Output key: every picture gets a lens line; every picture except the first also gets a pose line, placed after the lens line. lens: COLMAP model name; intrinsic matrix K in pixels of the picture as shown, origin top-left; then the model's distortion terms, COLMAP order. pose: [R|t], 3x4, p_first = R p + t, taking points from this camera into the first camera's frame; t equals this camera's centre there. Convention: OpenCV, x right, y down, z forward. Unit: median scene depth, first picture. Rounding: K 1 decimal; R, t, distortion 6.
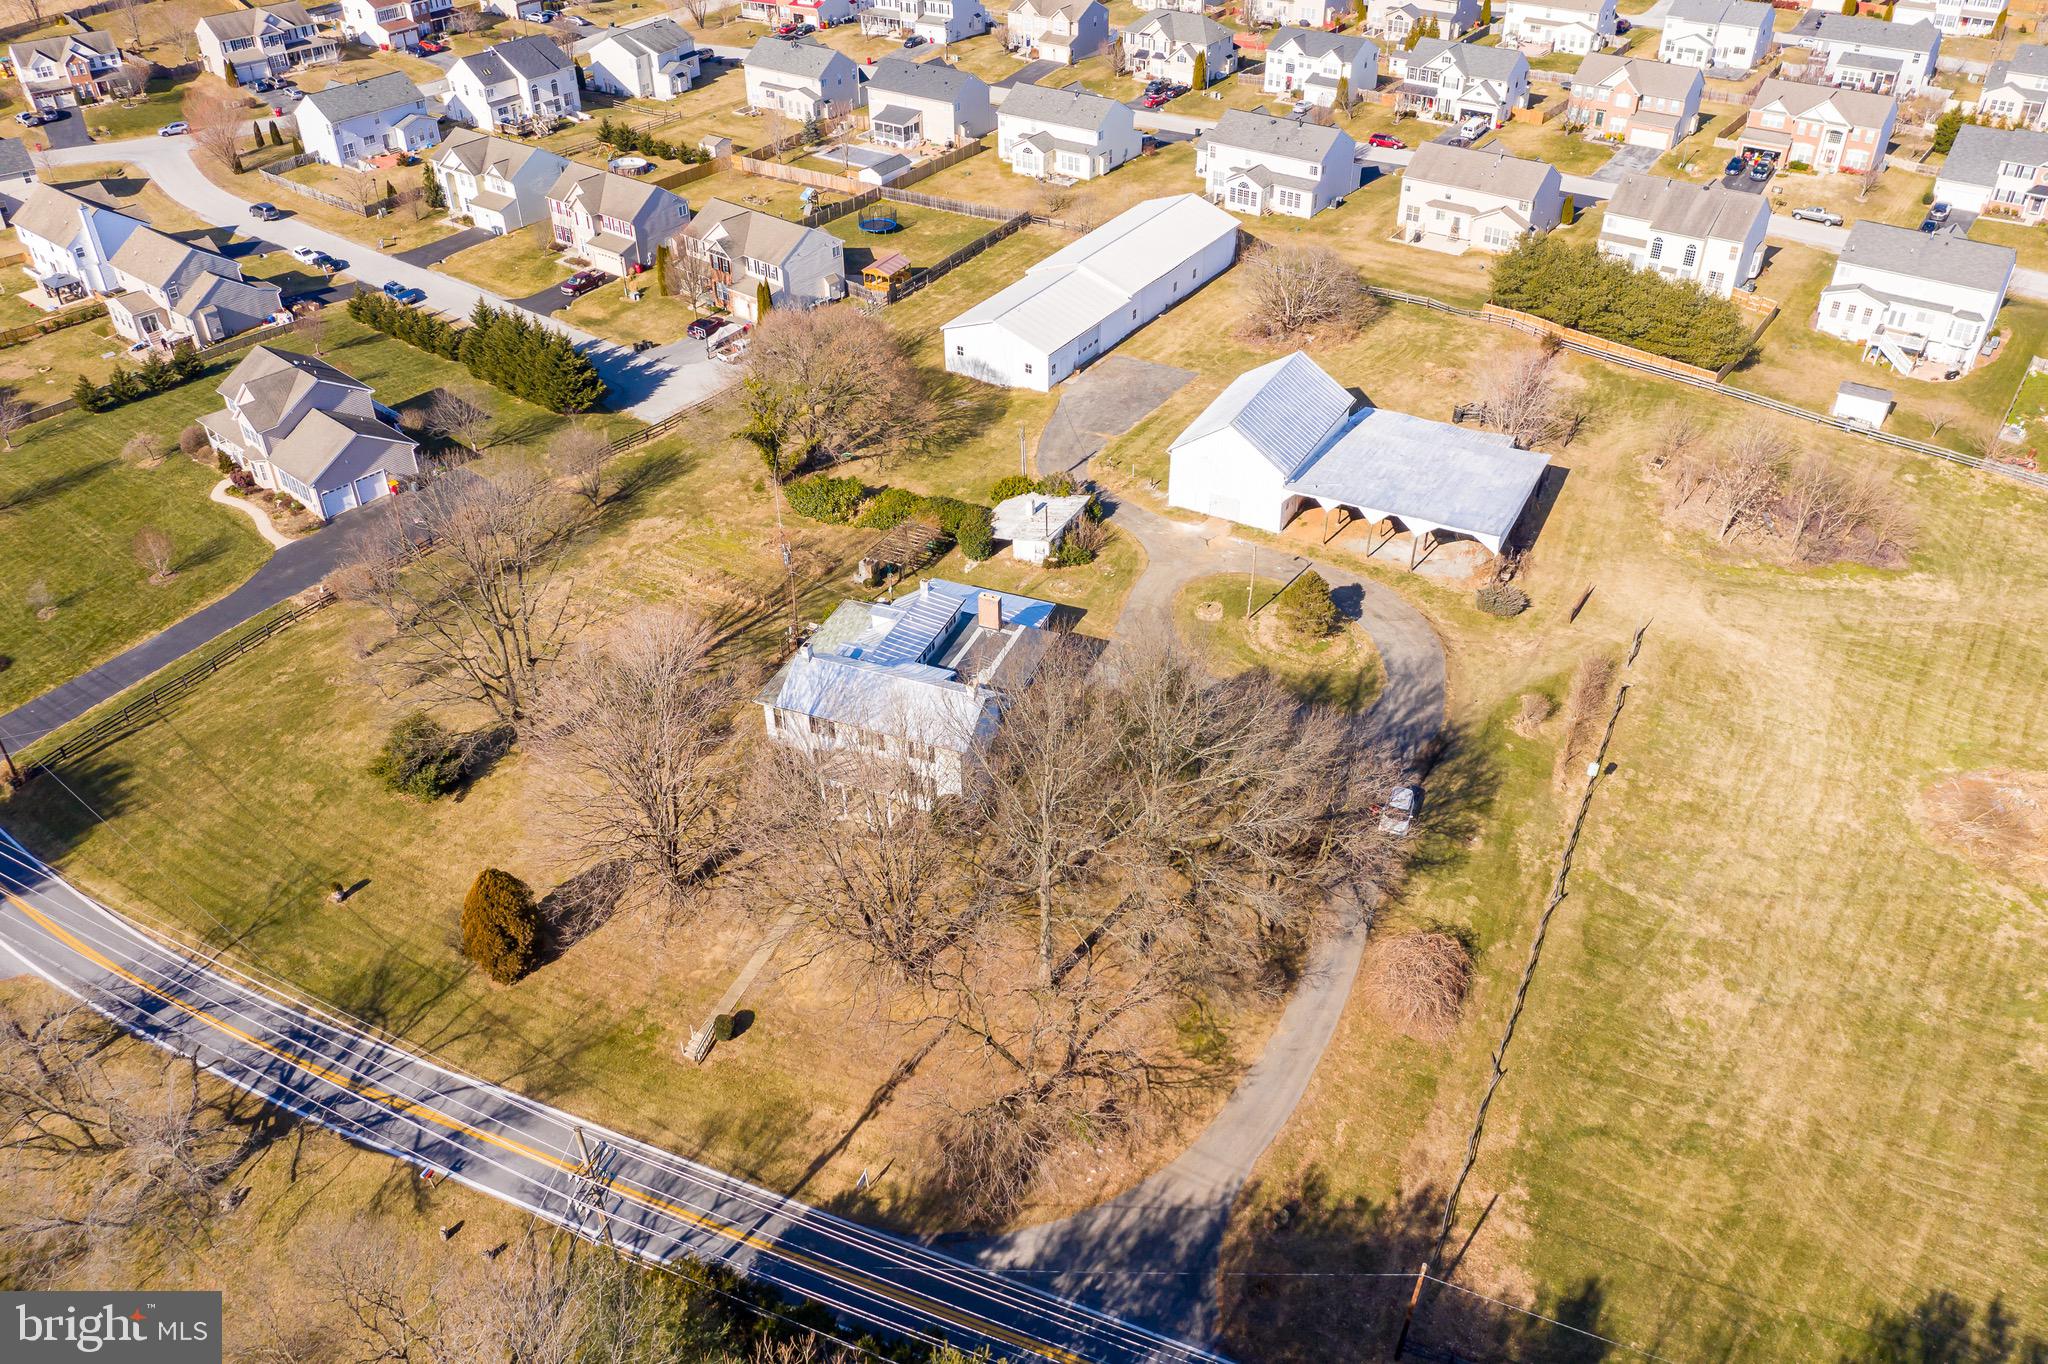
lens RADIAL K [[1616.4, 0, 1019.6], [0, 1616.4, 684.2], [0, 0, 1]] dist [-0.015033, 0.004950]
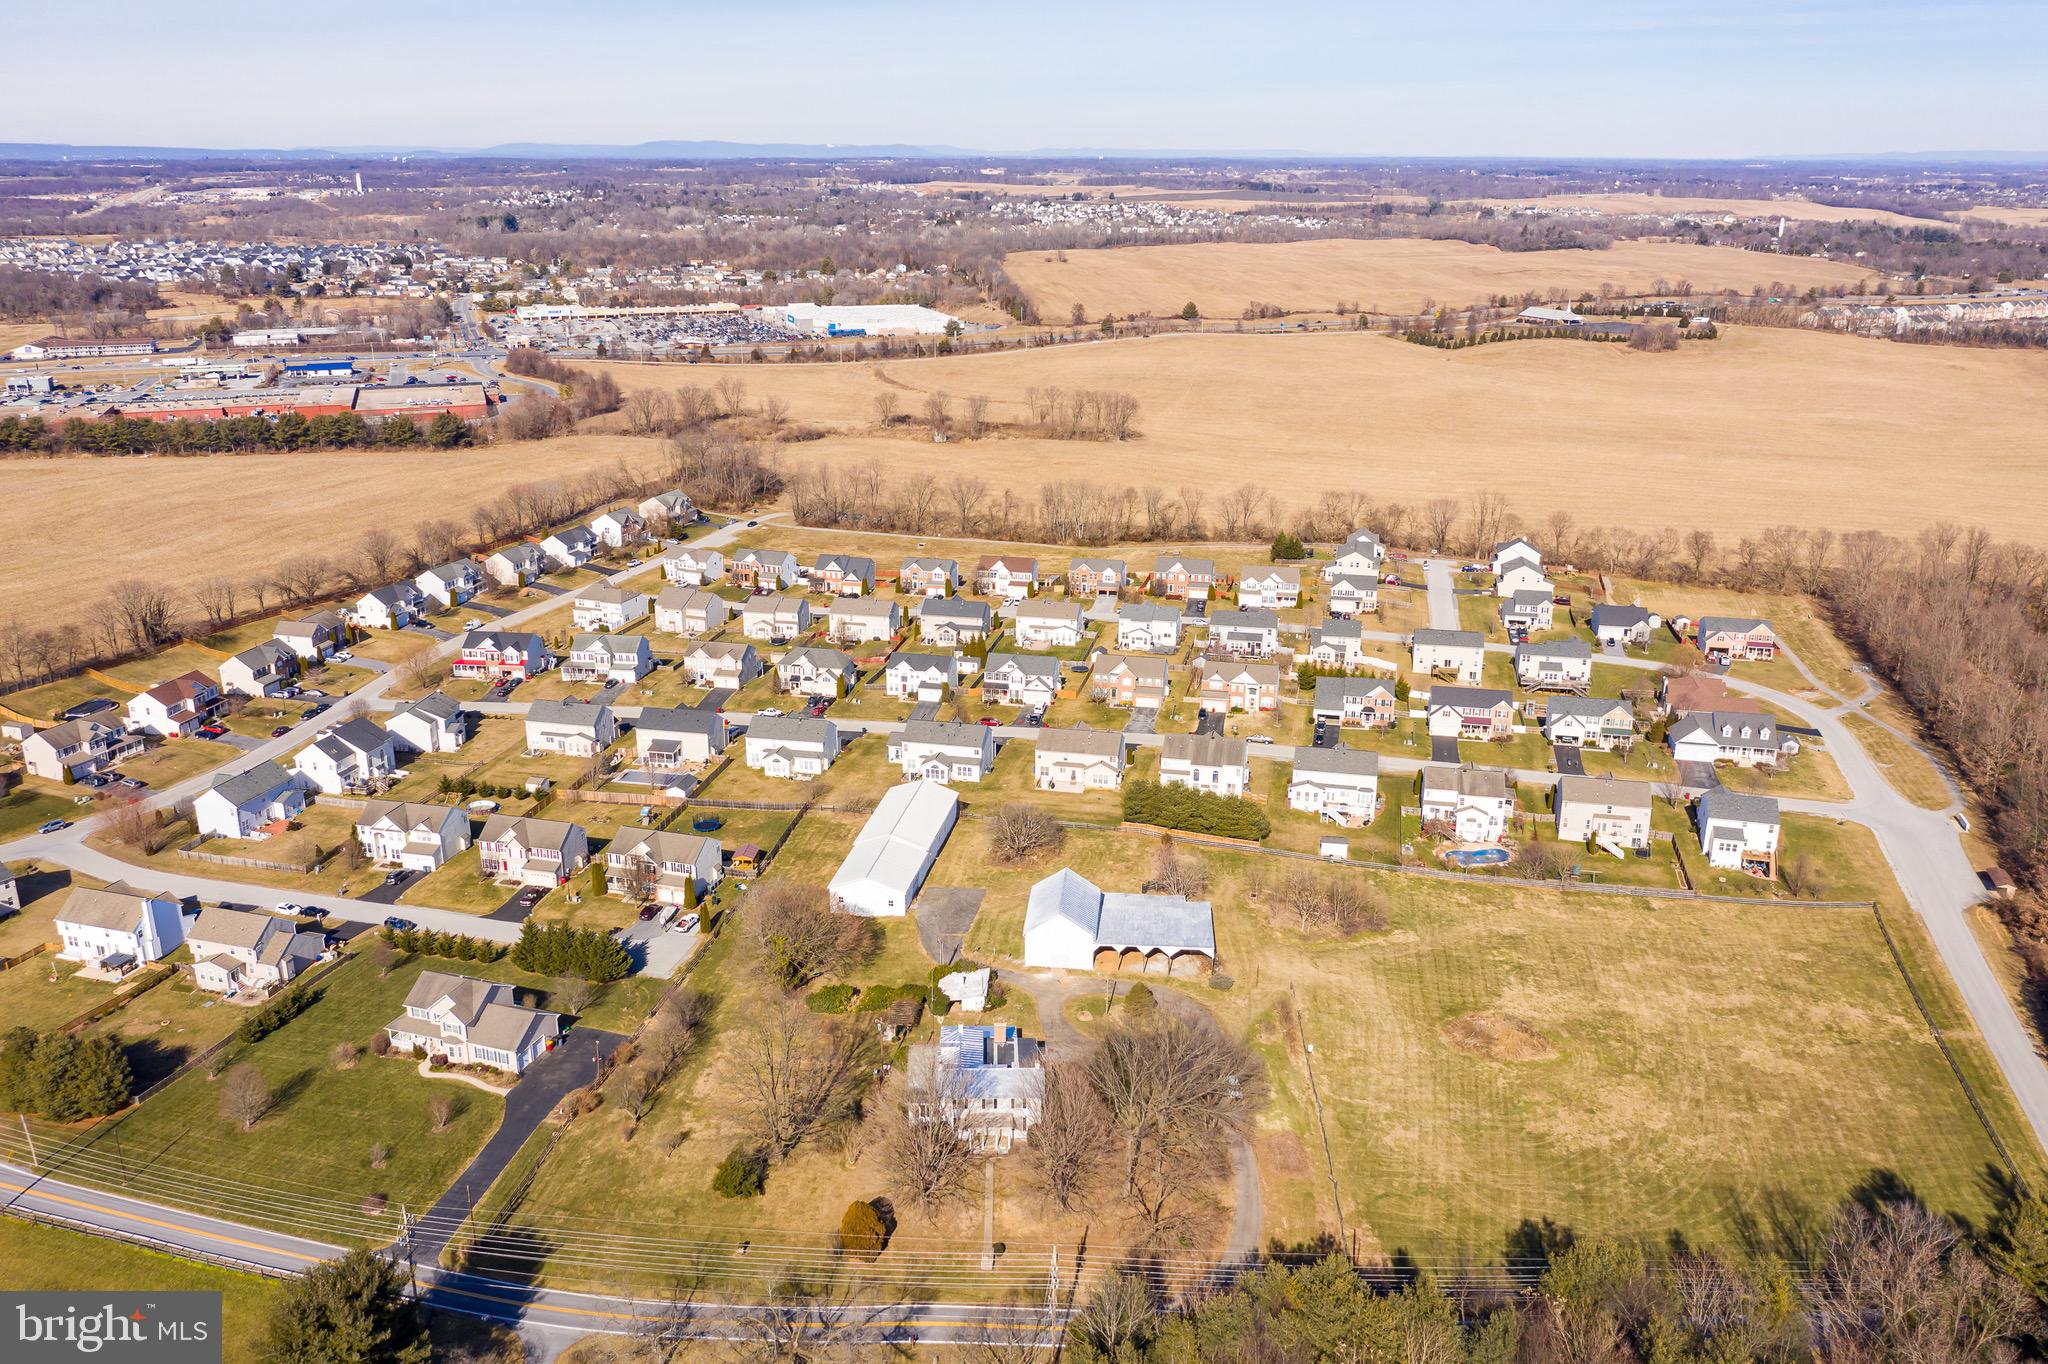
lens RADIAL K [[1616.4, 0, 1019.6], [0, 1616.4, 684.2], [0, 0, 1]] dist [-0.015033, 0.004950]
pose [[0.918026, -0.111570, 0.380500, -0.380333], [0.220184, 0.941492, -0.255170, 0.032273], [-0.329768, 0.318033, 0.888880, -0.449443]]
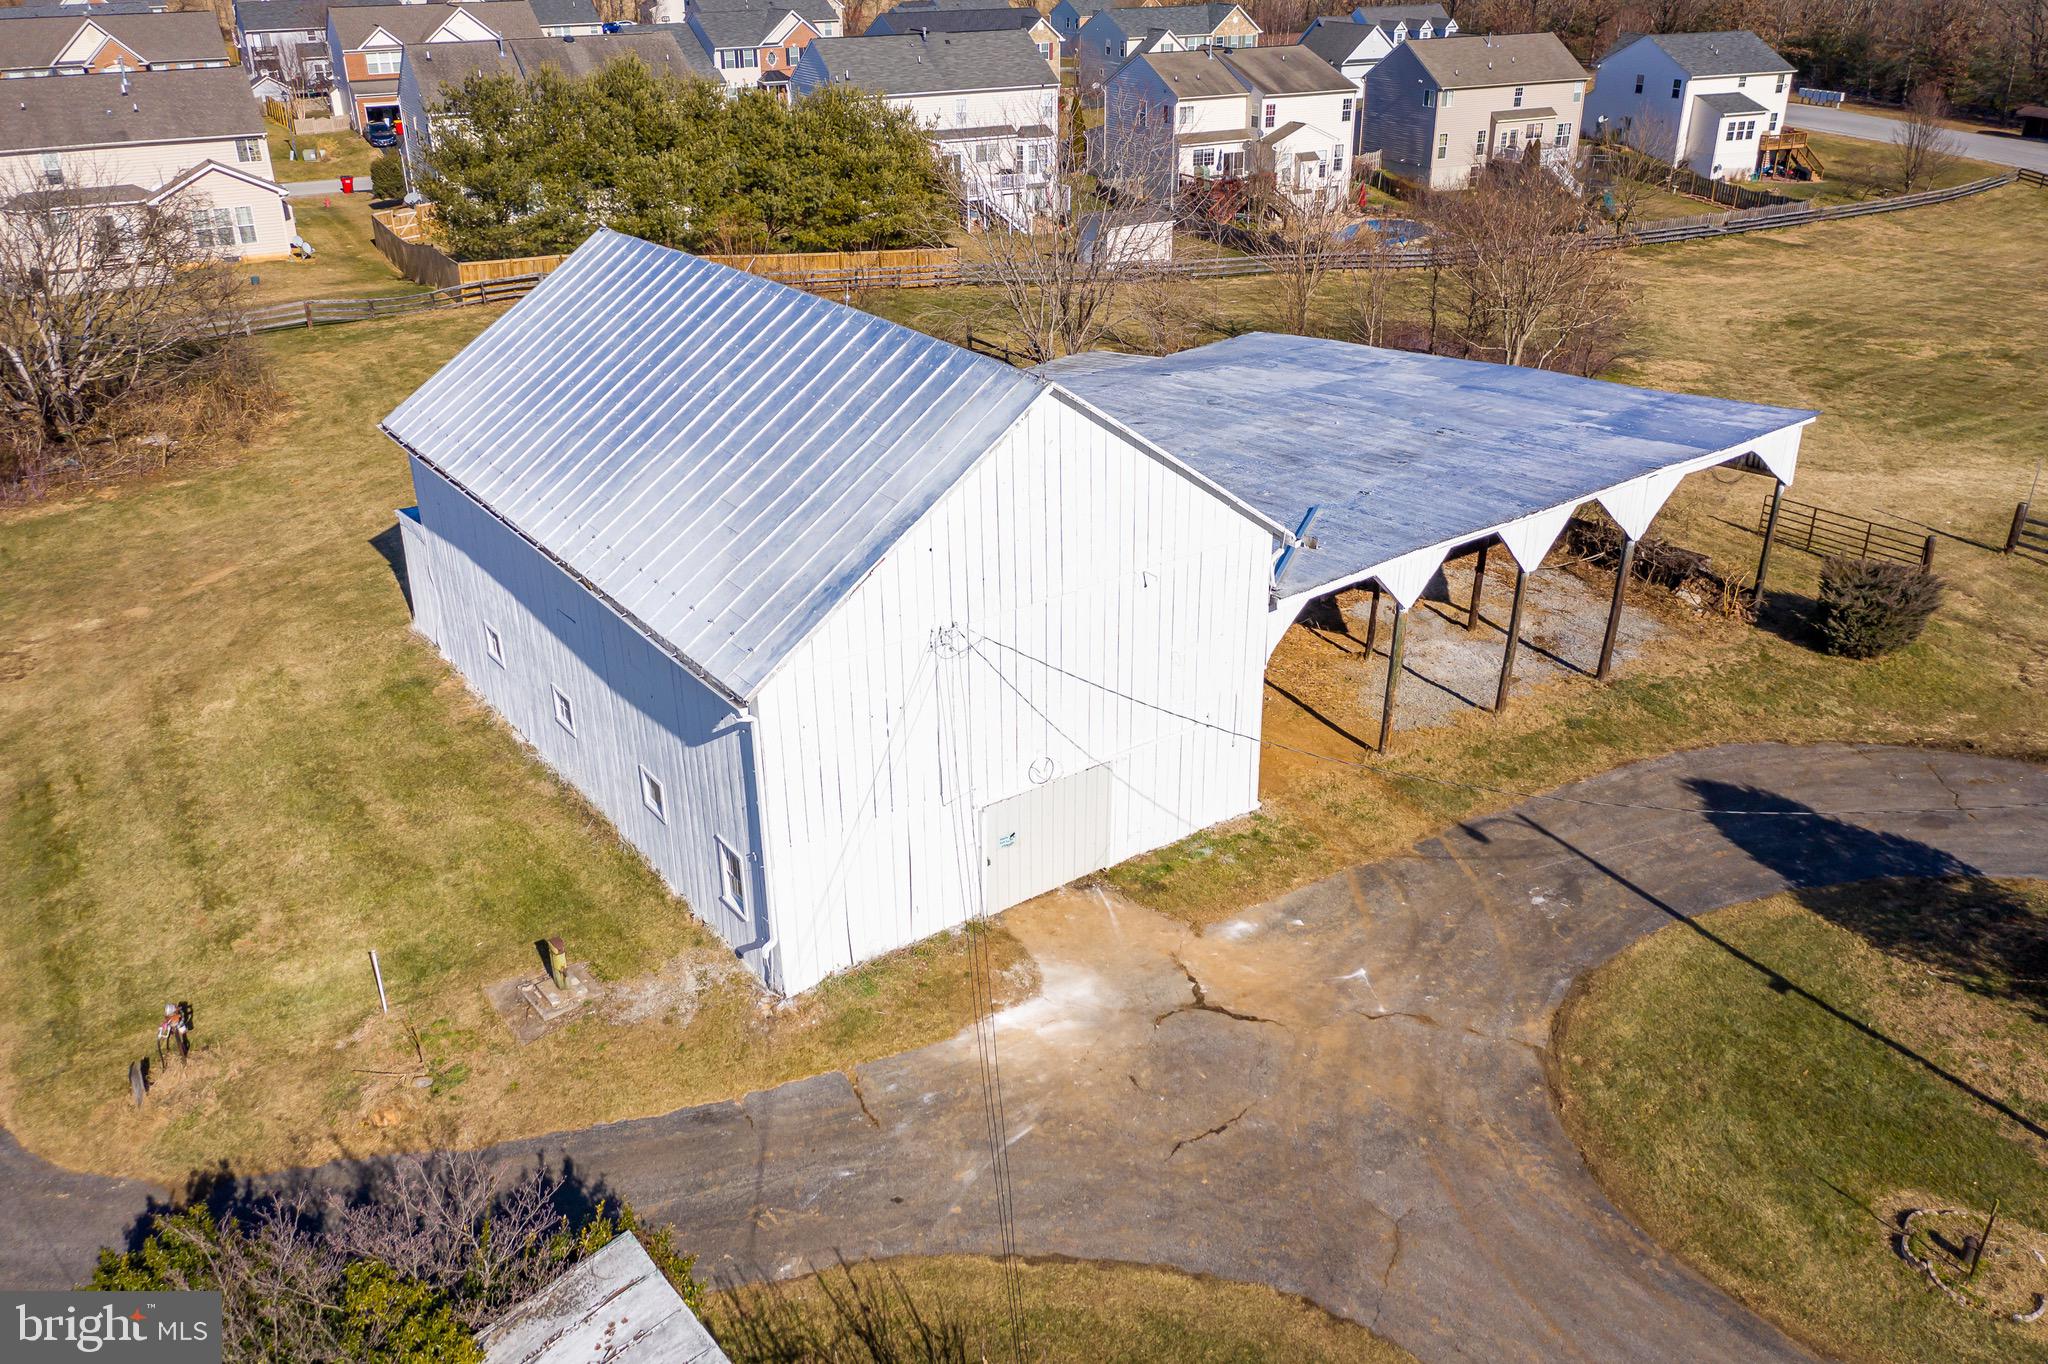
lens RADIAL K [[1616.4, 0, 1019.6], [0, 1616.4, 684.2], [0, 0, 1]] dist [-0.015033, 0.004950]
pose [[0.432157, -0.386114, 0.814958, -0.020628], [0.526771, 0.841581, 0.119391, -0.103976], [-0.731951, 0.377701, 0.567088, 0.608281]]
